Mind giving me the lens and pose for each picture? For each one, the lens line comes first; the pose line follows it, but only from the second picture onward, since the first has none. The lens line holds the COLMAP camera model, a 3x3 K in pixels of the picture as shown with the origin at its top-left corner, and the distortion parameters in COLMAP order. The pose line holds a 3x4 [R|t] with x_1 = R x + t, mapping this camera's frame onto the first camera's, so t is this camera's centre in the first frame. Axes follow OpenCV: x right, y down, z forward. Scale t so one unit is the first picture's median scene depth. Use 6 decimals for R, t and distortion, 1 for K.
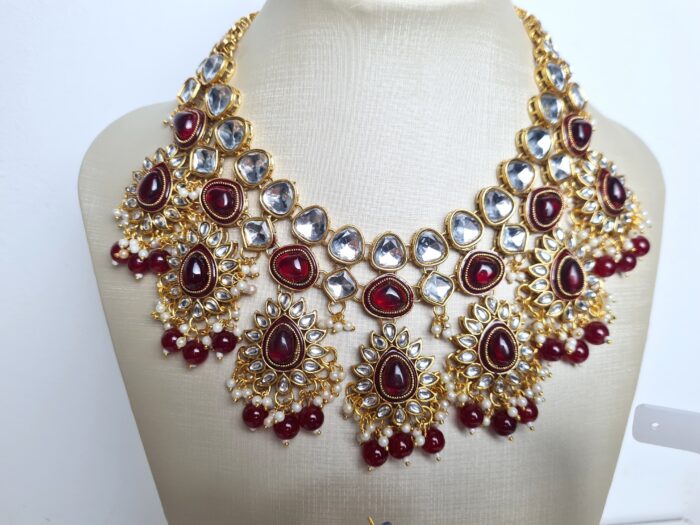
lens RADIAL K [[581.1, 0, 350.0], [0, 581.1, 262.5], [0, 0, 1]] dist [-0.018761, -0.009069]
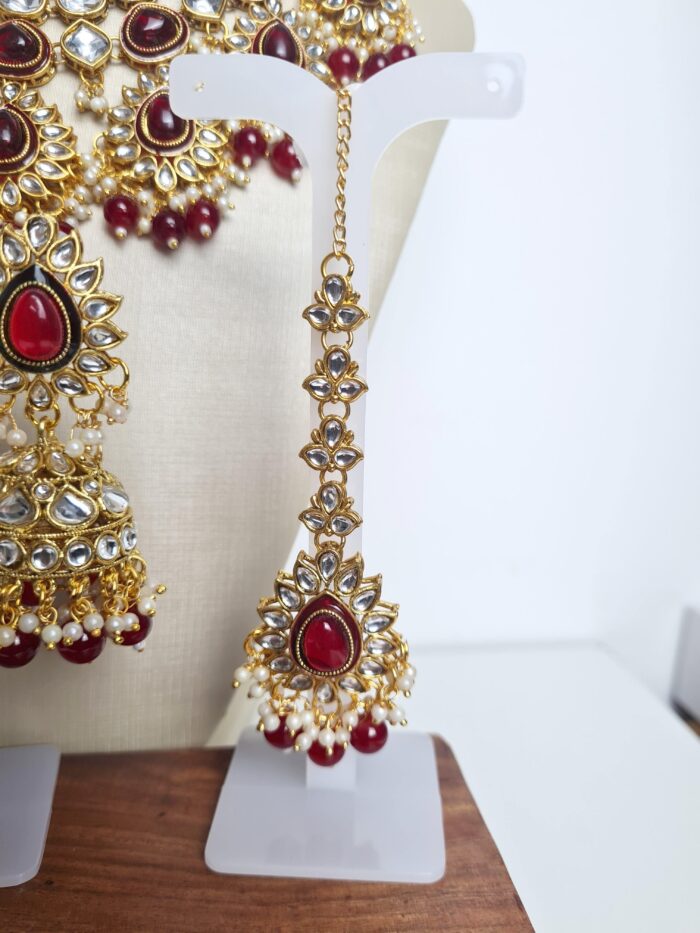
lens RADIAL K [[774.6, 0, 350.0], [0, 774.6, 466.5], [0, 0, 1]] dist [-0.018761, -0.009069]
pose [[0.998610, 0.031303, 0.042410, 0.448089], [-0.028330, 0.997216, -0.068976, 0.617086], [-0.044451, 0.067679, 0.996716, 0.065961]]
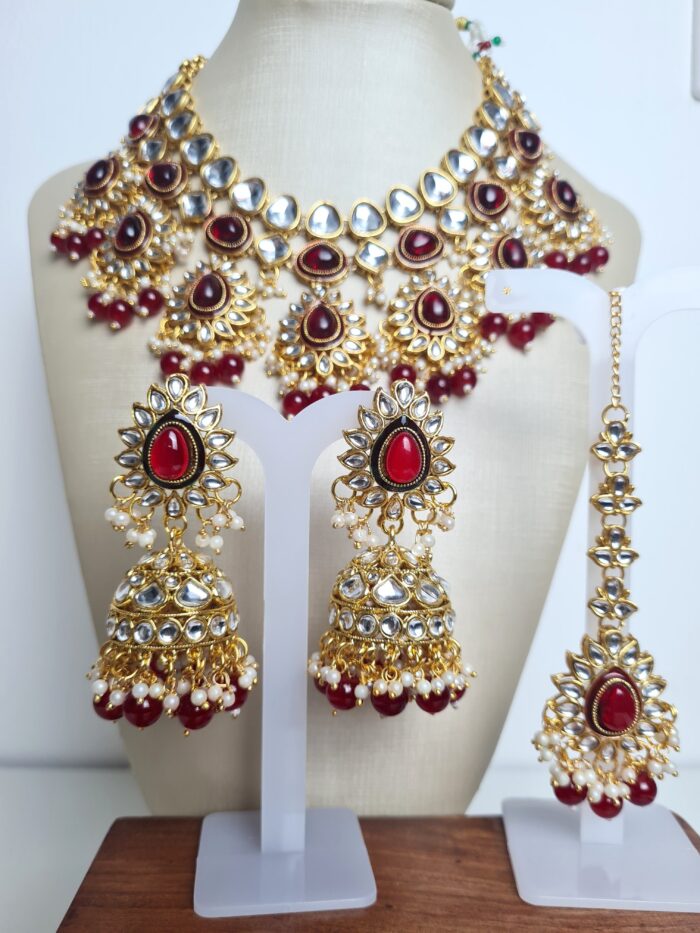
lens RADIAL K [[774.6, 0, 350.0], [0, 774.6, 466.5], [0, 0, 1]] dist [-0.018761, -0.009069]
pose [[0.998314, 0.031590, -0.048702, 0.184197], [-0.042862, 0.966933, -0.251404, 0.703621], [0.039149, 0.253068, 0.966656, -0.164935]]
